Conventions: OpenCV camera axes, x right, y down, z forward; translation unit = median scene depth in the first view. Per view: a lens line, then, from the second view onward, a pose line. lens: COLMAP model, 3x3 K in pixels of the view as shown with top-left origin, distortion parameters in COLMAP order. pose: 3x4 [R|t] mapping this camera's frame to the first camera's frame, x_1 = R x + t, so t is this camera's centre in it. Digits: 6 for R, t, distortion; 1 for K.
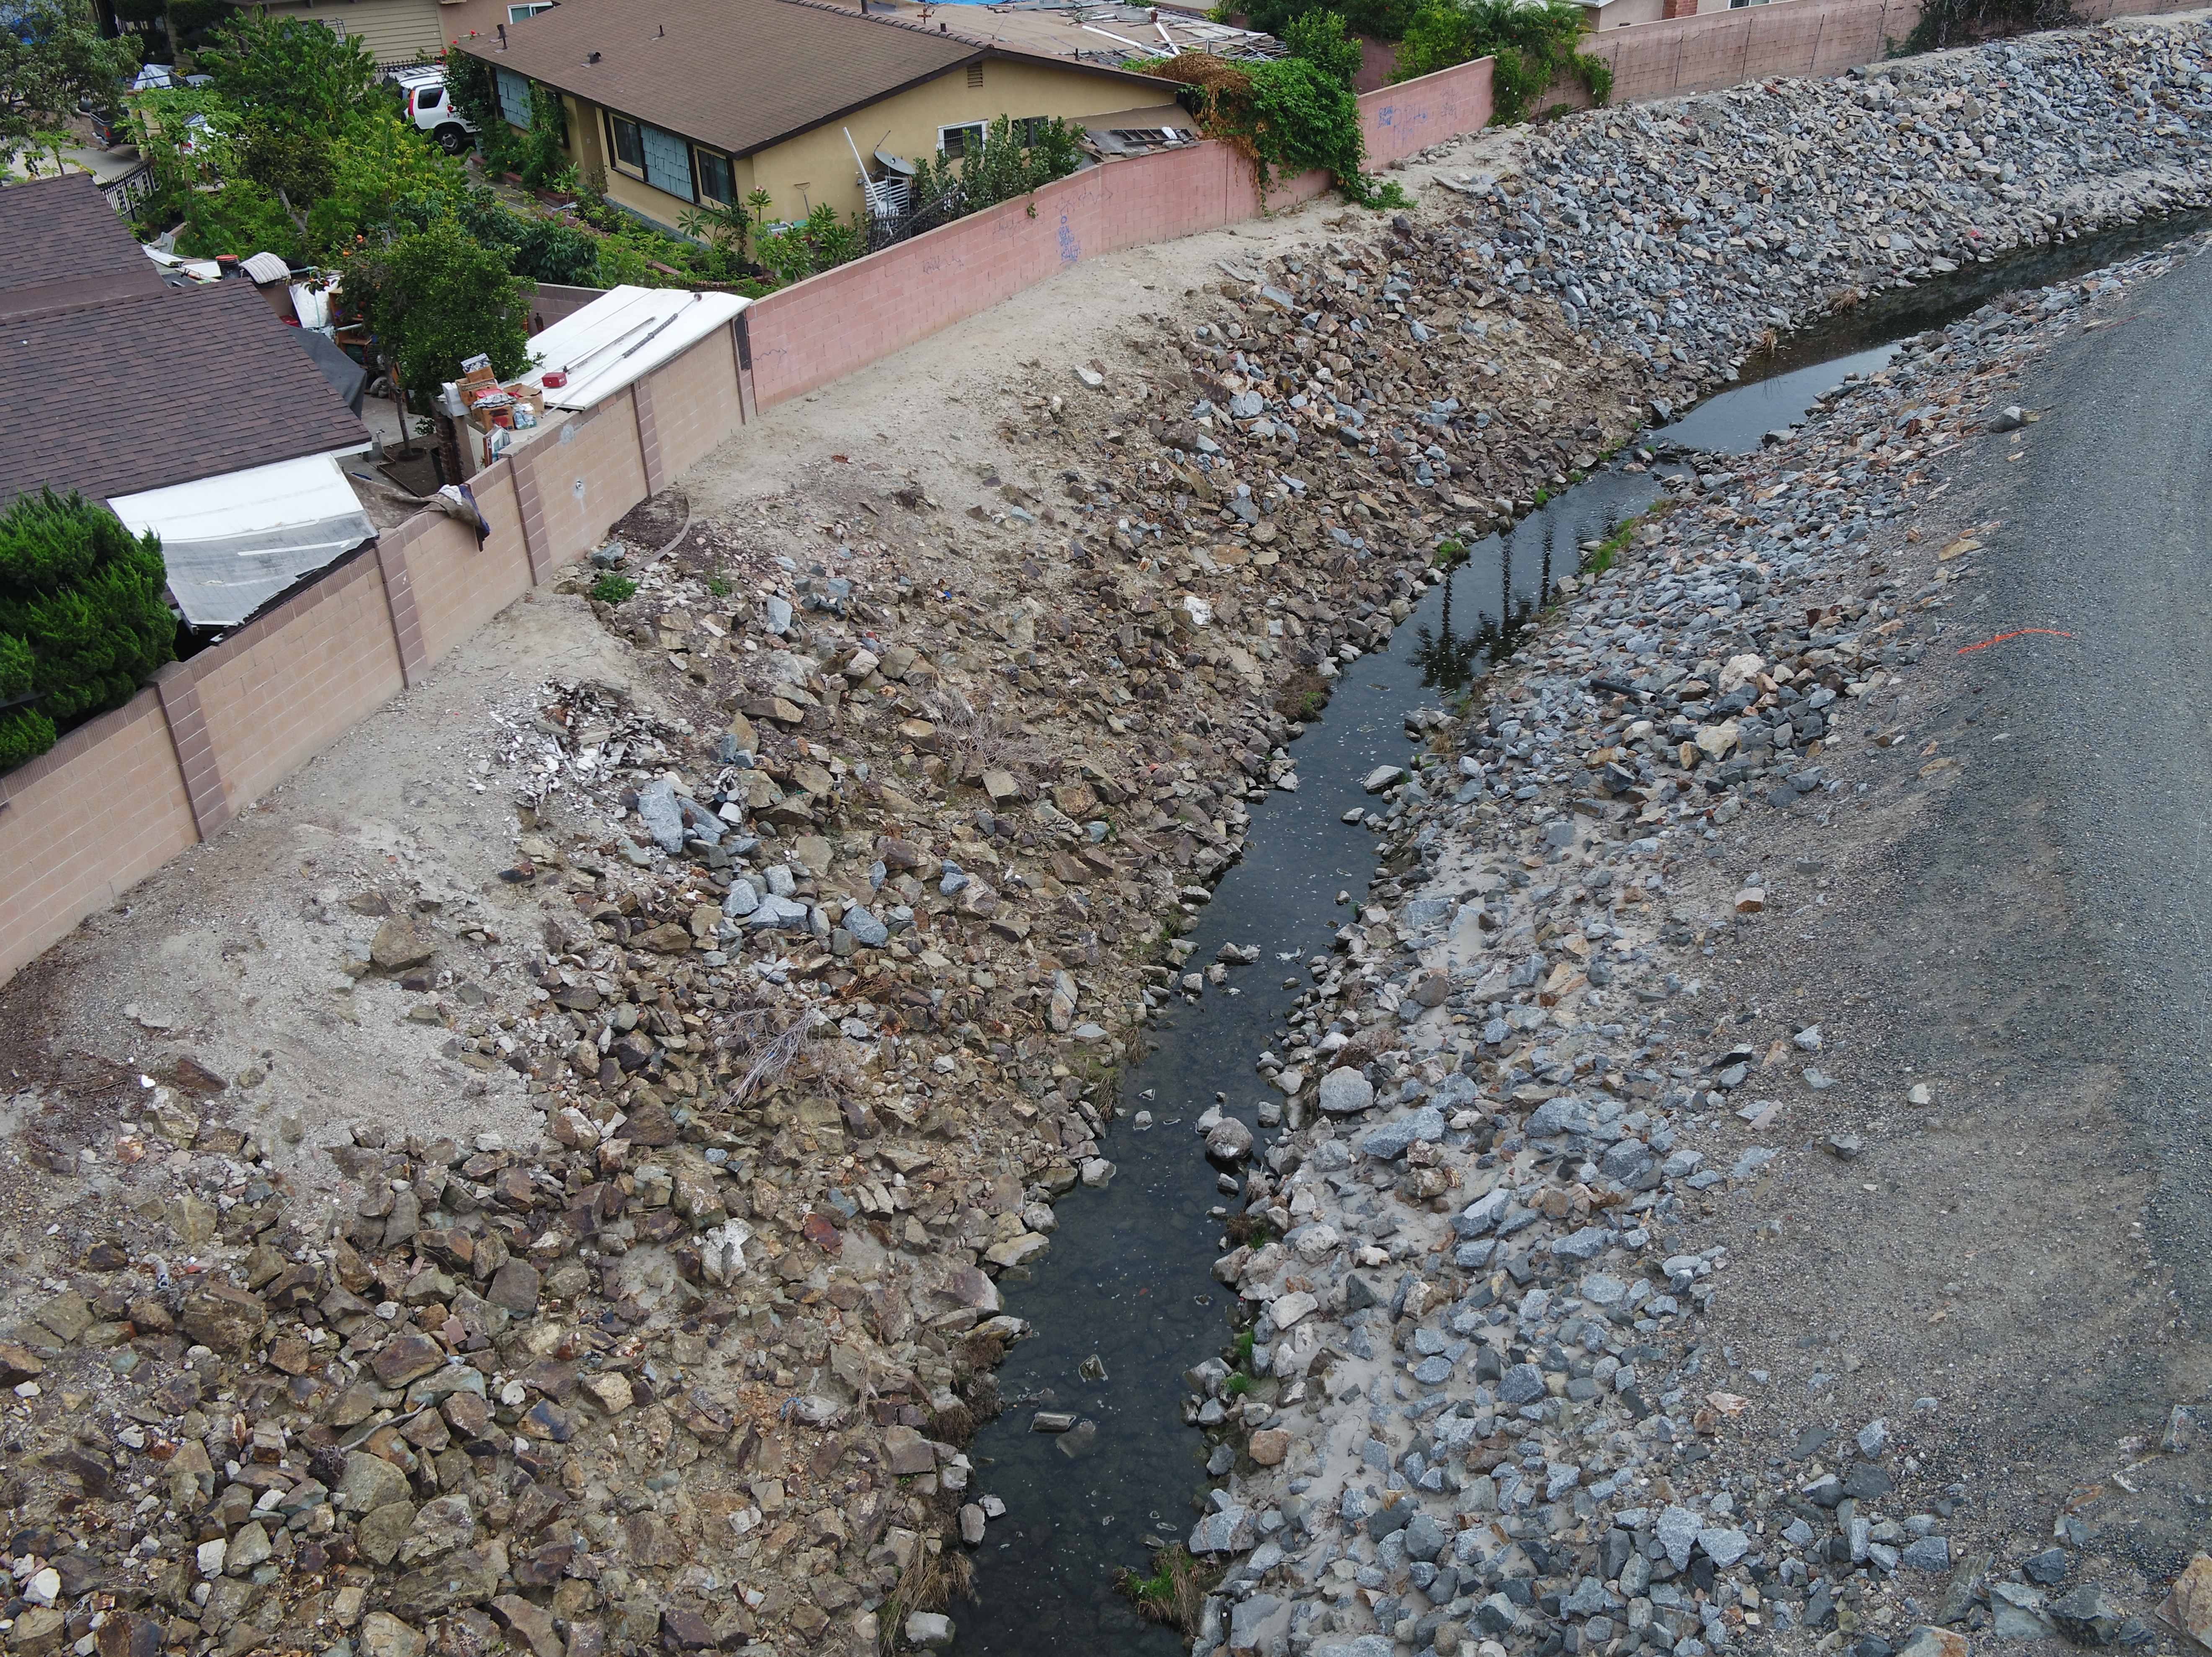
lens RADIAL K [[1920.0, 0, 1115.0], [0, 1920.0, 824.4], [0, 0, 1]] dist [0.004504, -0.012829]
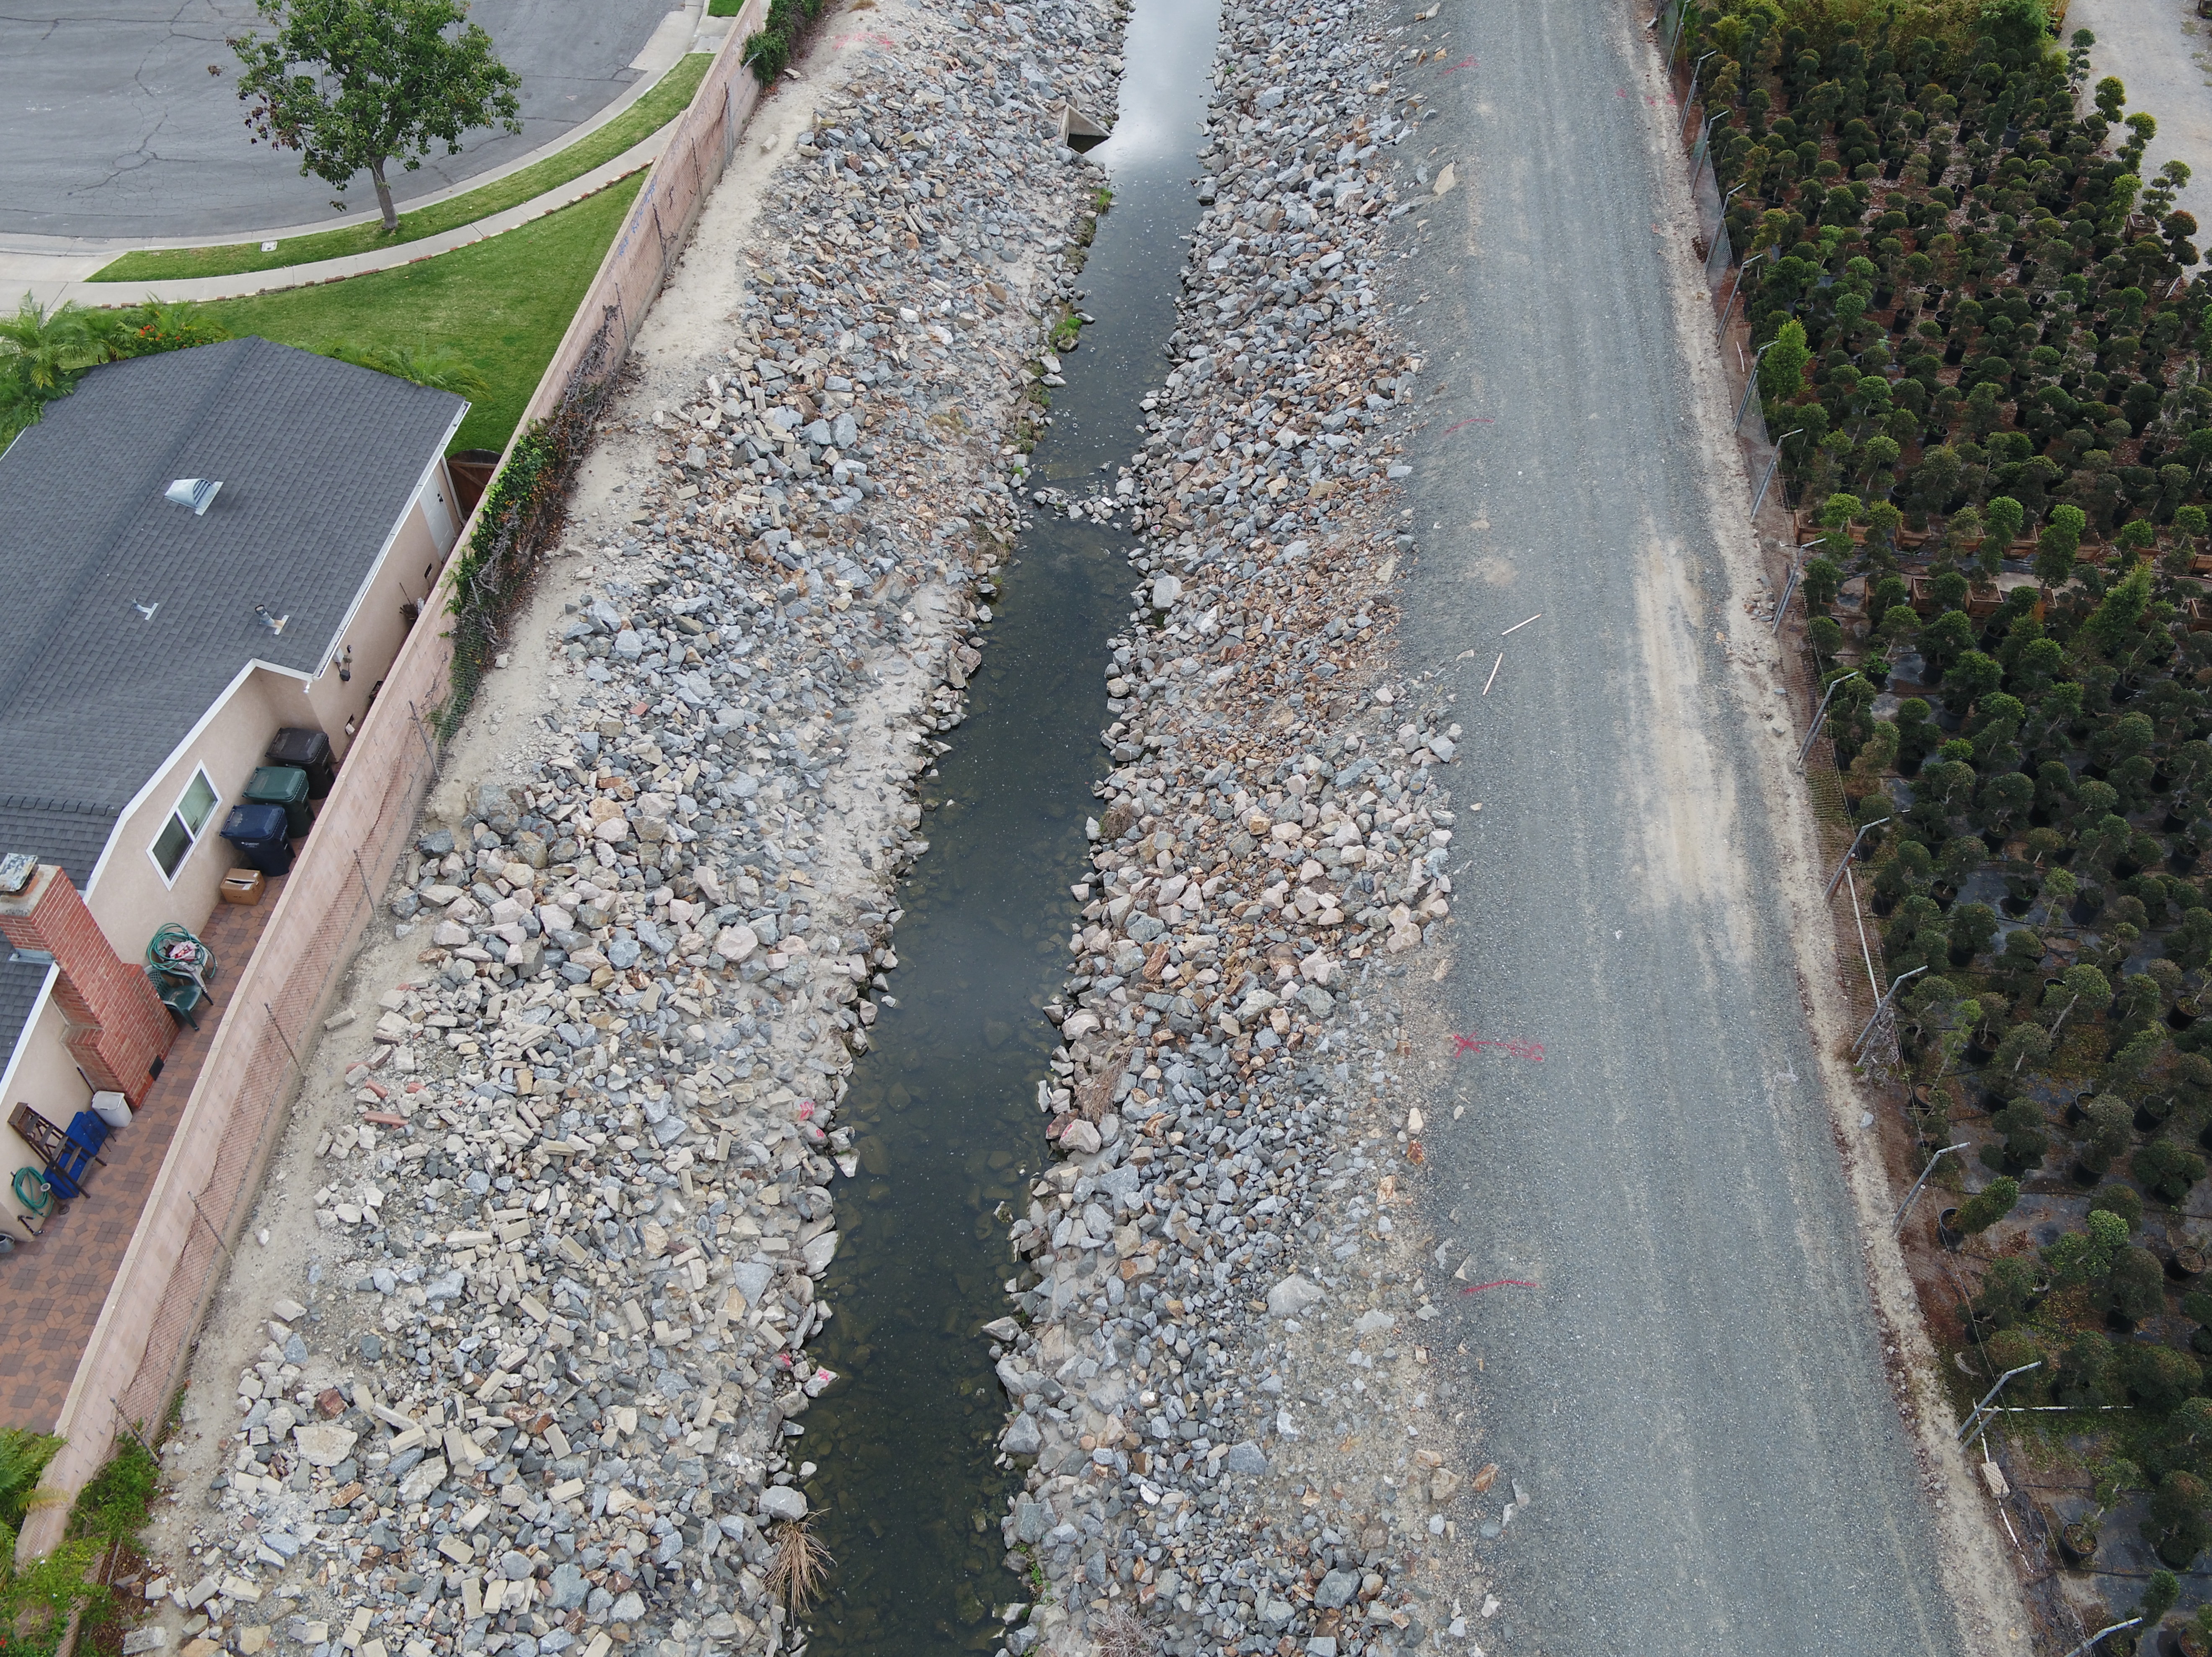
lens RADIAL K [[1903.8, 0, 1113.3], [0, 1903.8, 846.1], [0, 0, 1]] dist [-0.001554, -0.009267]
pose [[0.656857, -0.552773, 0.512817, 0.301794], [0.375908, 0.829639, 0.412787, -0.721748], [-0.653630, -0.078370, 0.752746, 0.590428]]
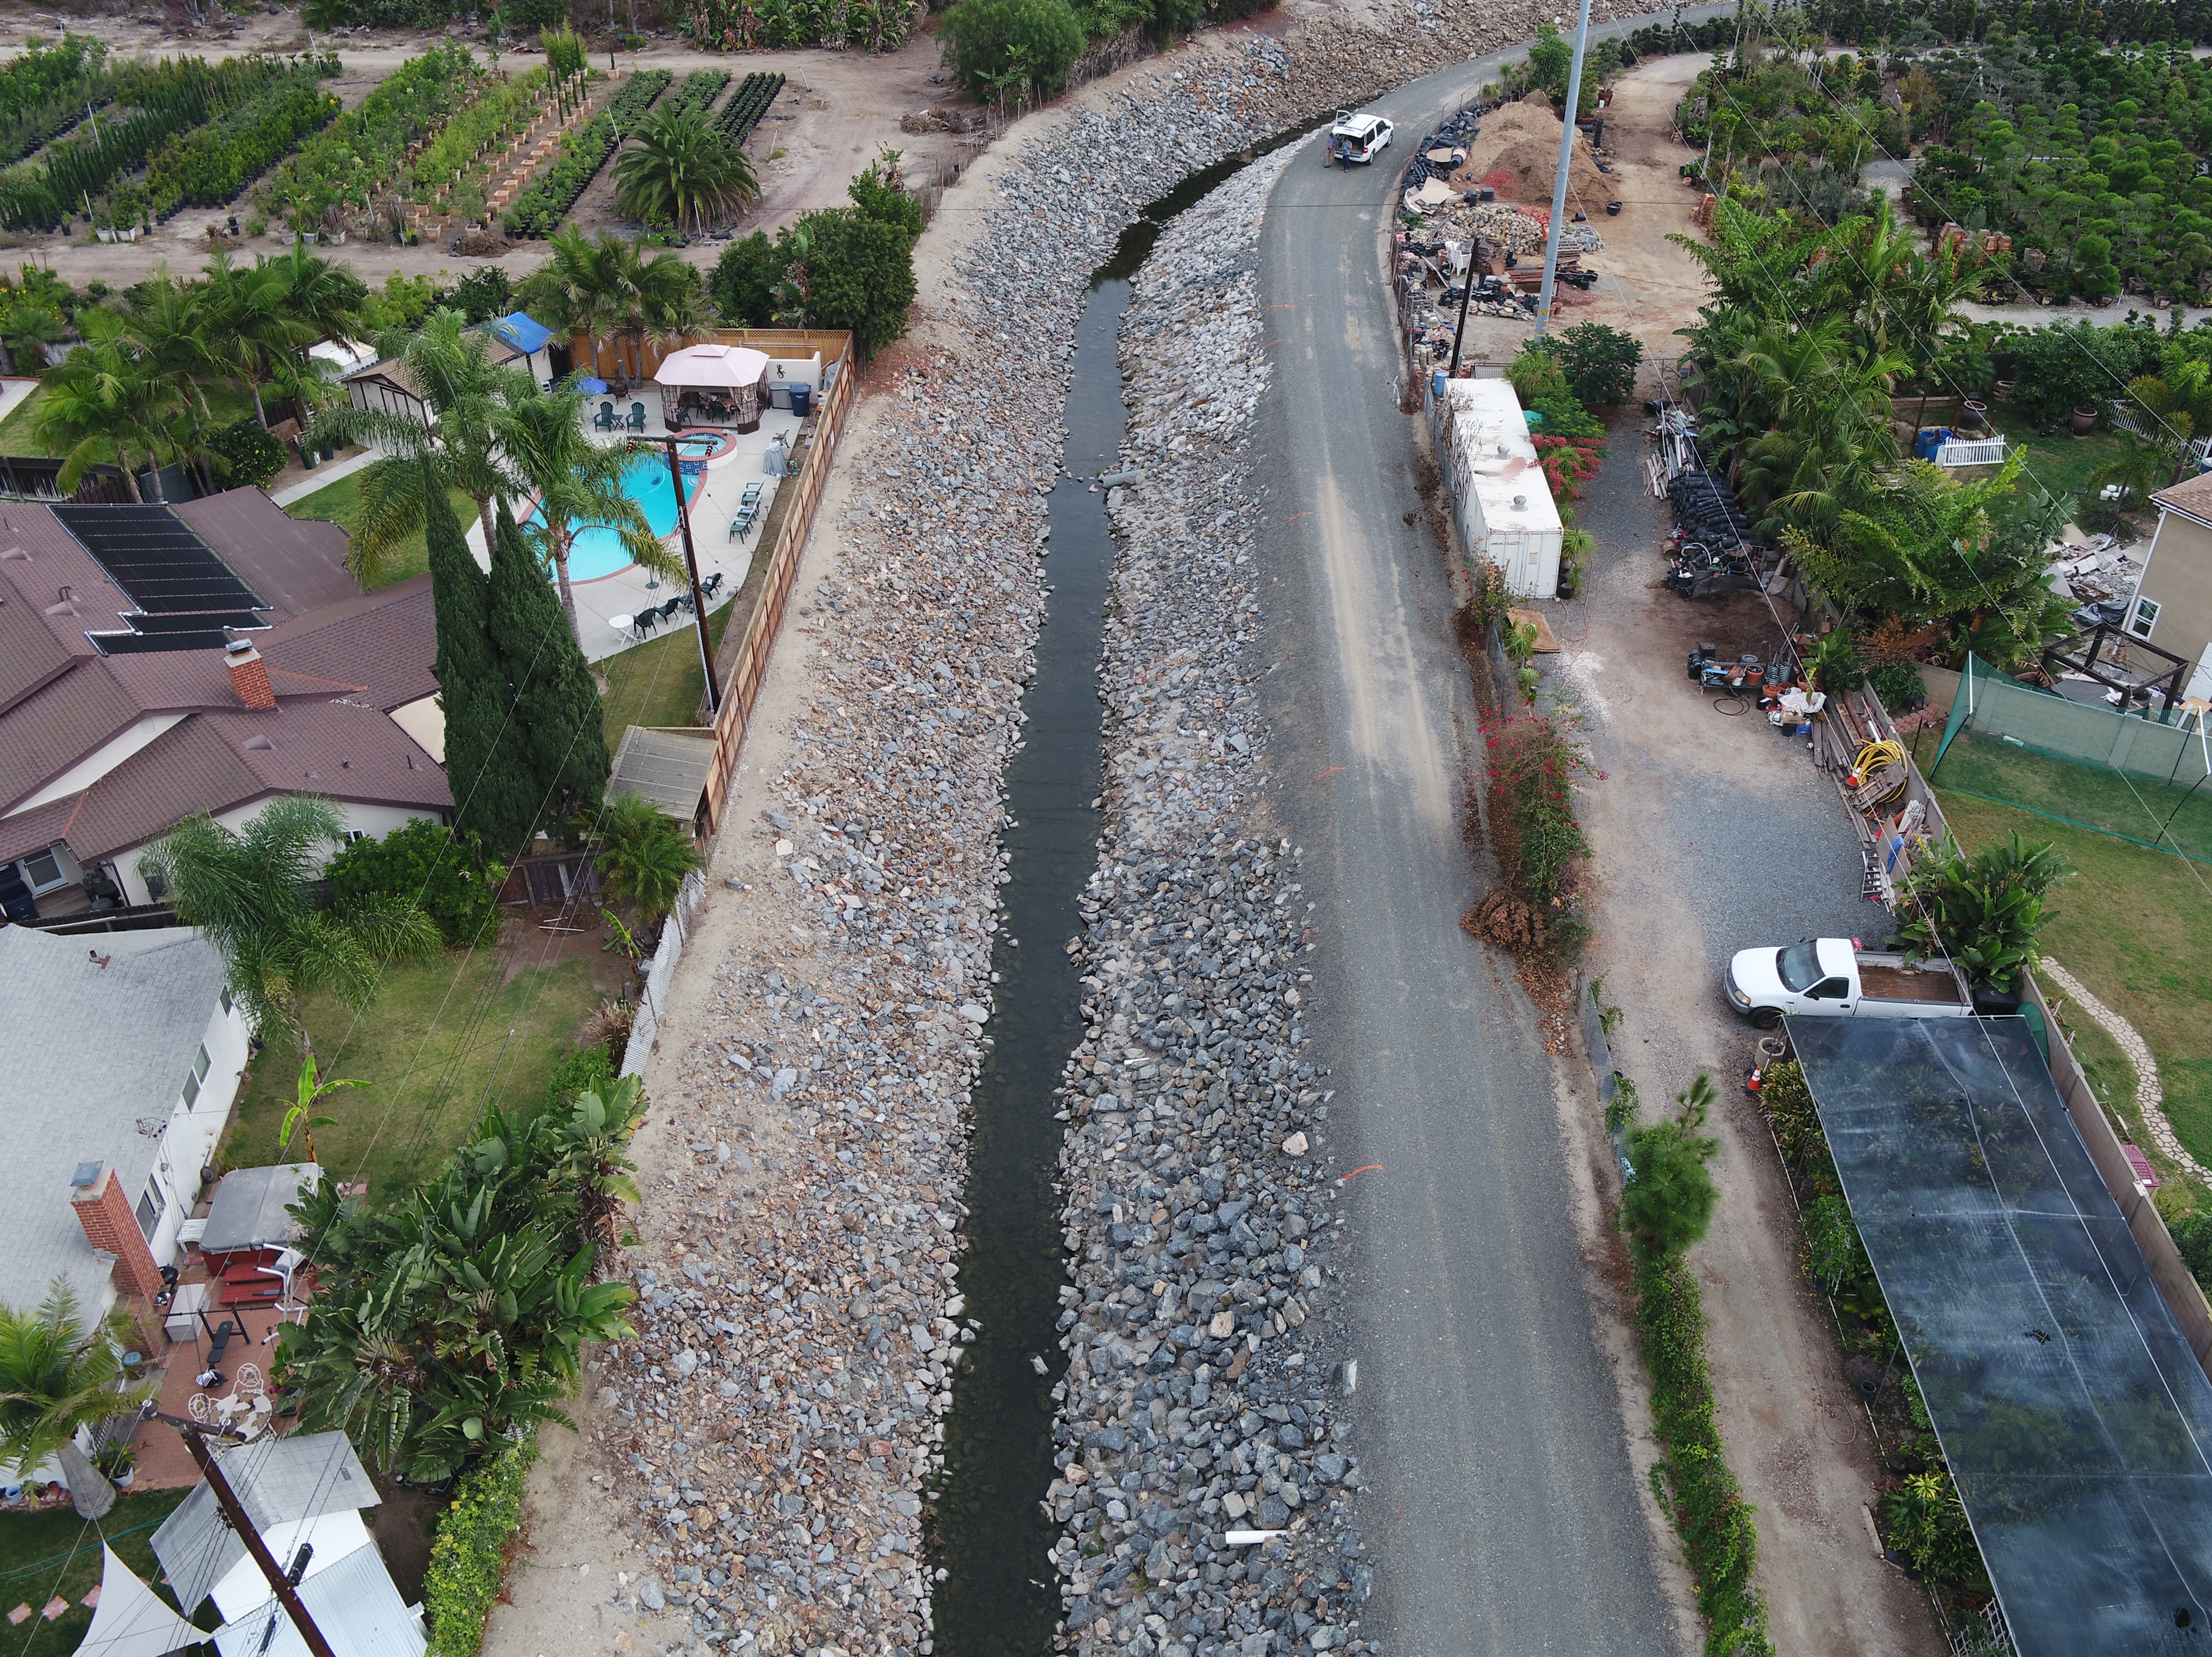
lens RADIAL K [[1920.0, 0, 1115.0], [0, 1920.0, 824.4], [0, 0, 1]] dist [0.004504, -0.012829]
pose [[0.810710, 0.355214, -0.465374, 1.377869], [-0.301055, 0.934693, 0.188983, 0.780699], [0.502112, -0.013108, 0.864704, -2.420332]]
